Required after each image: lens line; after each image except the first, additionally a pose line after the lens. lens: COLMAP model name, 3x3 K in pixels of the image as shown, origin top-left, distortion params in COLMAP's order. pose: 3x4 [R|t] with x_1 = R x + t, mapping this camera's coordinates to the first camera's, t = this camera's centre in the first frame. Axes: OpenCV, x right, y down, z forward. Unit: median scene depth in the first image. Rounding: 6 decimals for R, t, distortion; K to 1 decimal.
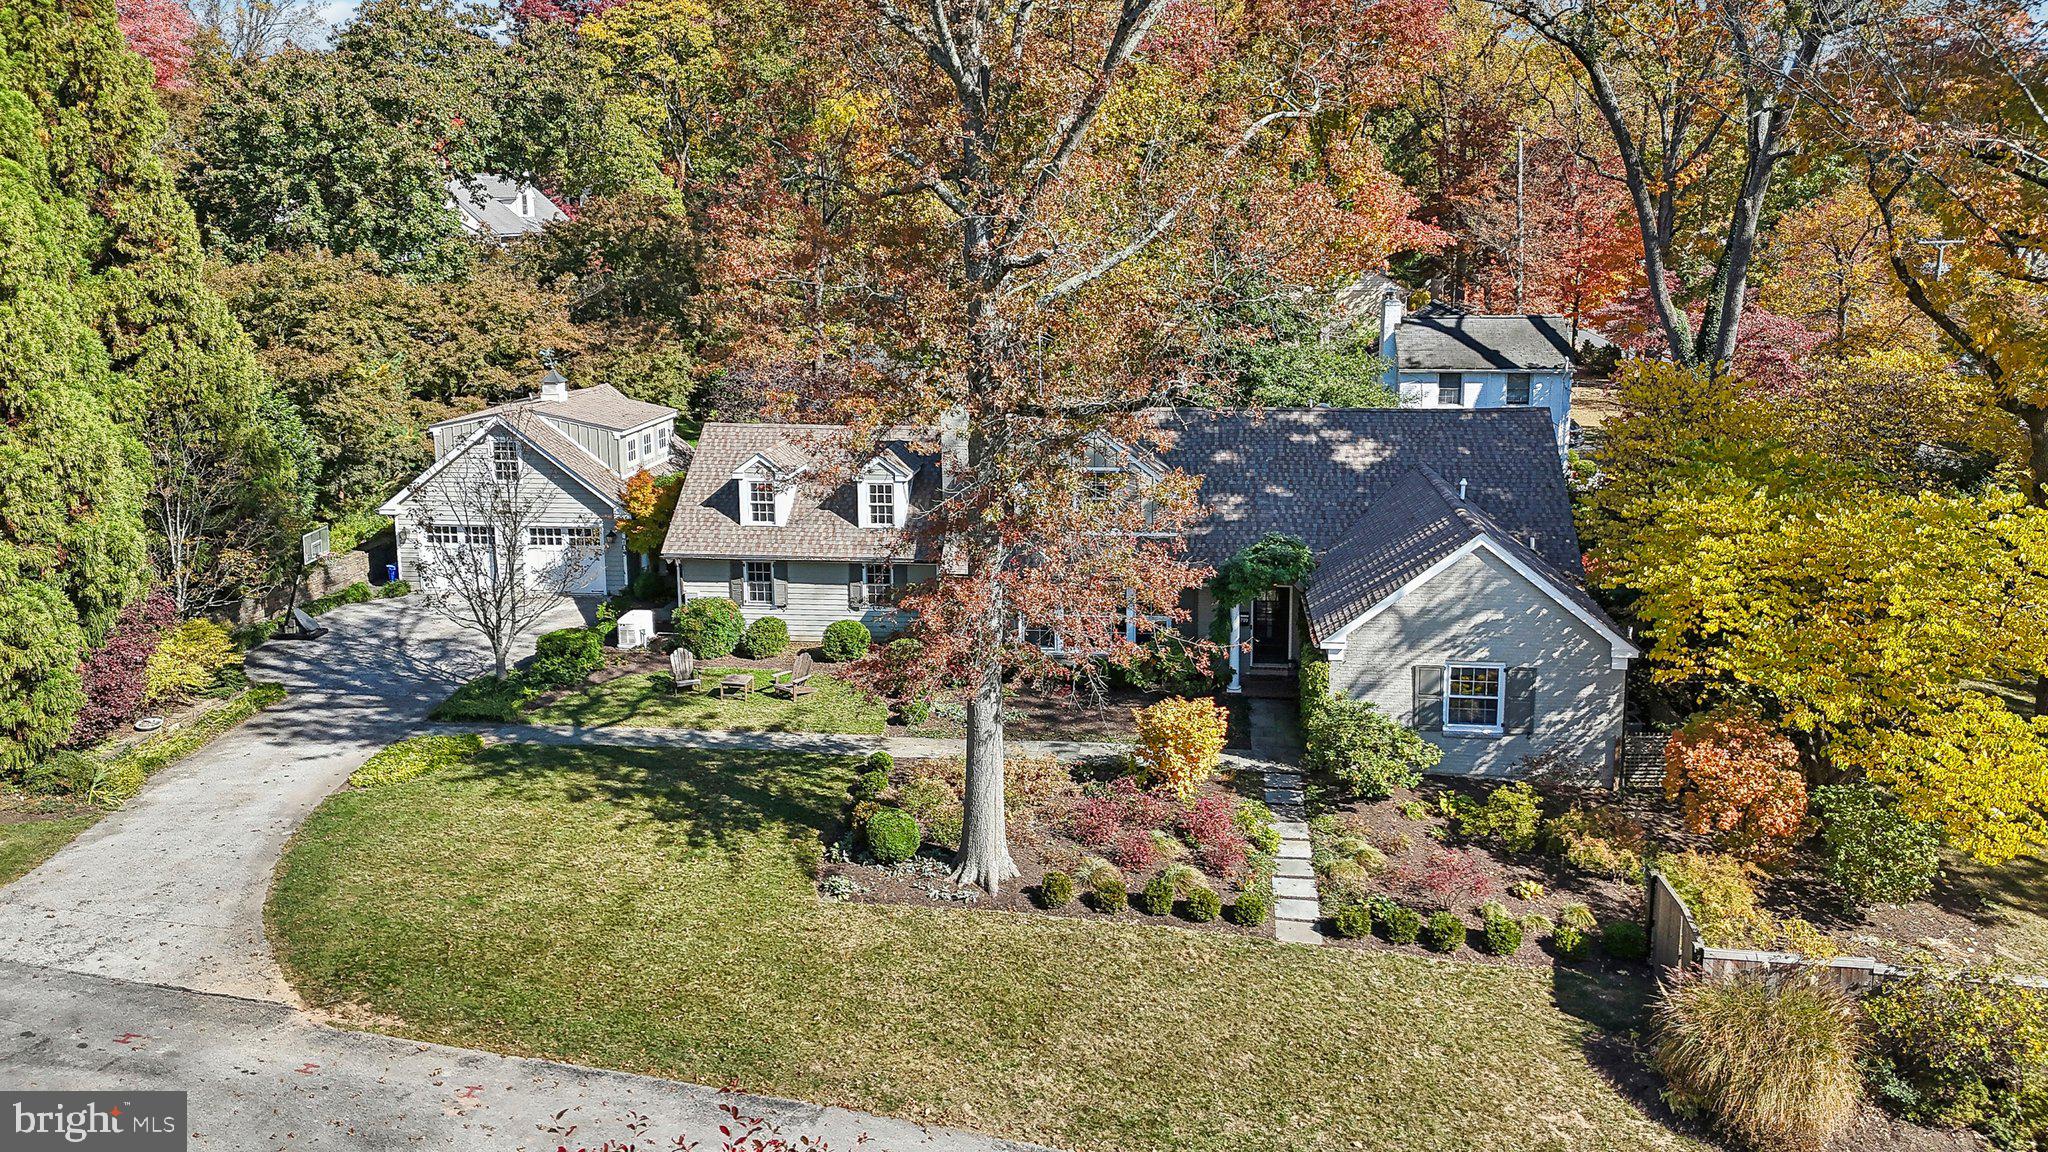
lens RADIAL K [[1486.3, 0, 1032.9], [0, 1486.3, 429.1], [0, 0, 1]] dist [0.090255, -0.079020]
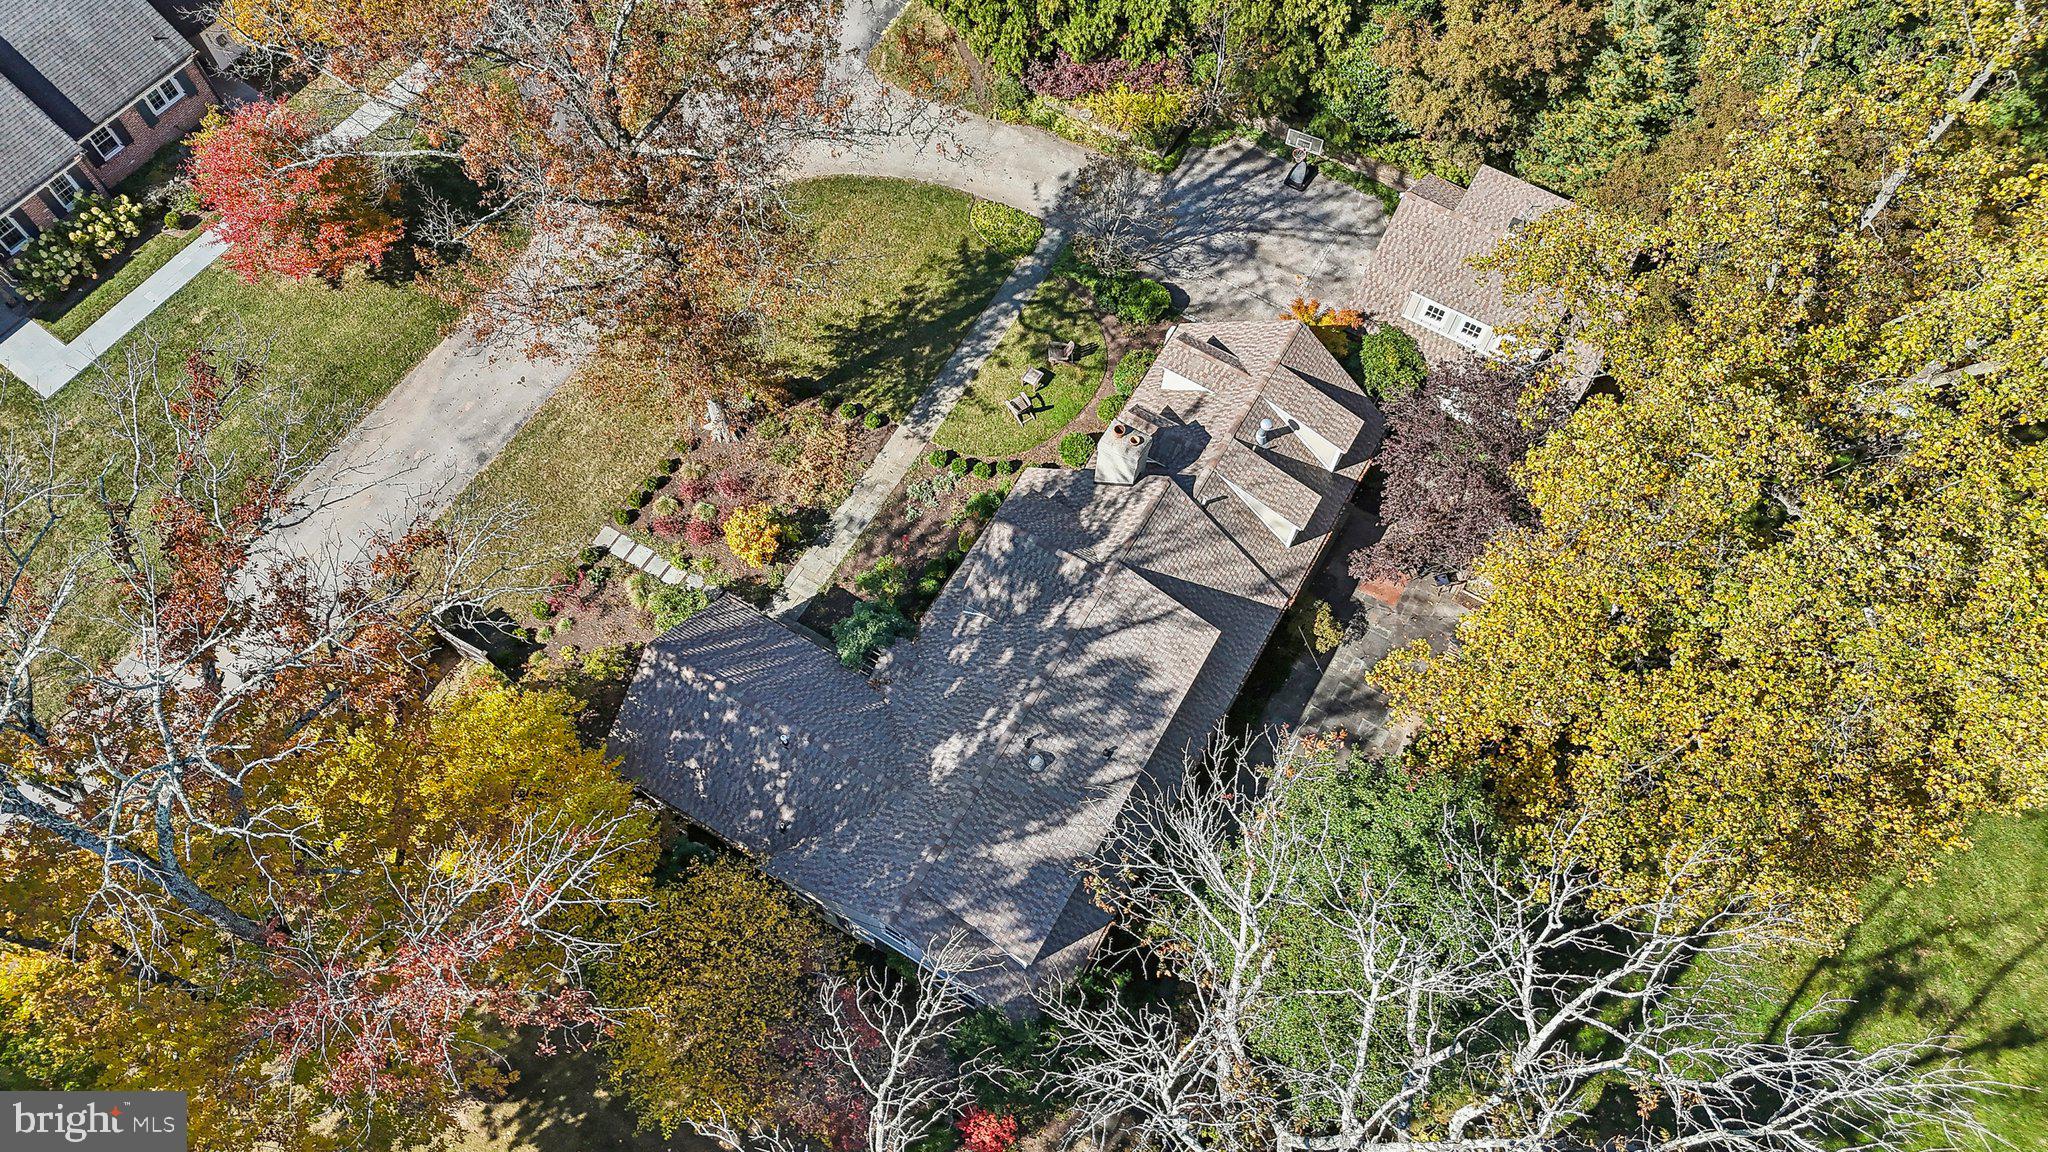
lens RADIAL K [[1403.4, 0, 1026.6], [0, 1403.4, 596.6], [0, 0, 1]] dist [0.139657, -0.201867]
pose [[-0.403858, 0.819831, -0.405925, 0.632741], [-0.156390, 0.375318, 0.913608, -1.177605], [0.901355, 0.432450, -0.023362, 1.276138]]
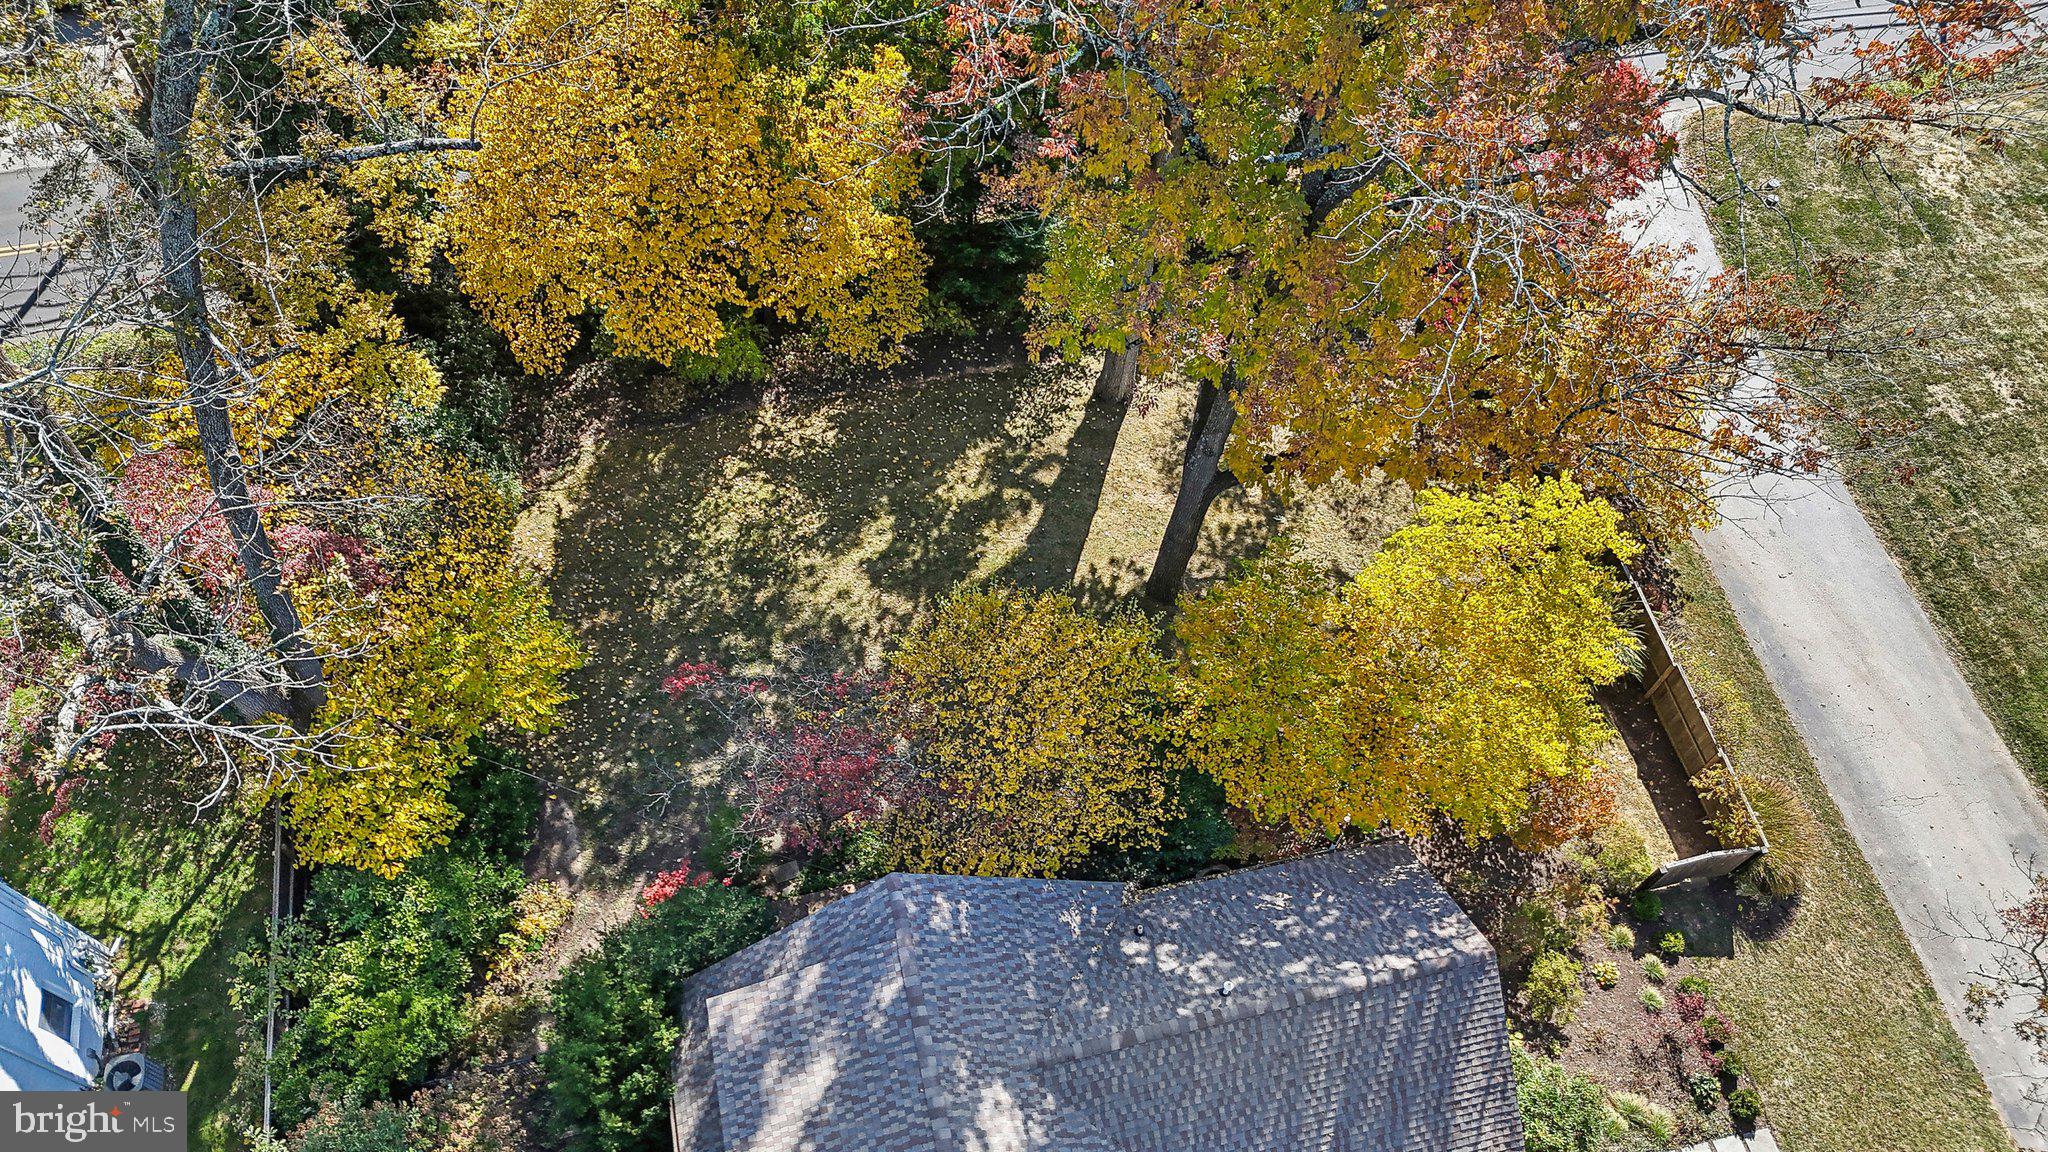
lens RADIAL K [[1434.1, 0, 1017.2], [0, 1434.1, 575.2], [0, 0, 1]] dist [0.108204, -0.137780]
pose [[-0.334437, -0.796017, 0.504489, 0.124036], [0.132782, 0.490173, 0.861452, -0.781901], [-0.933017, 0.355089, -0.058235, 1.175356]]
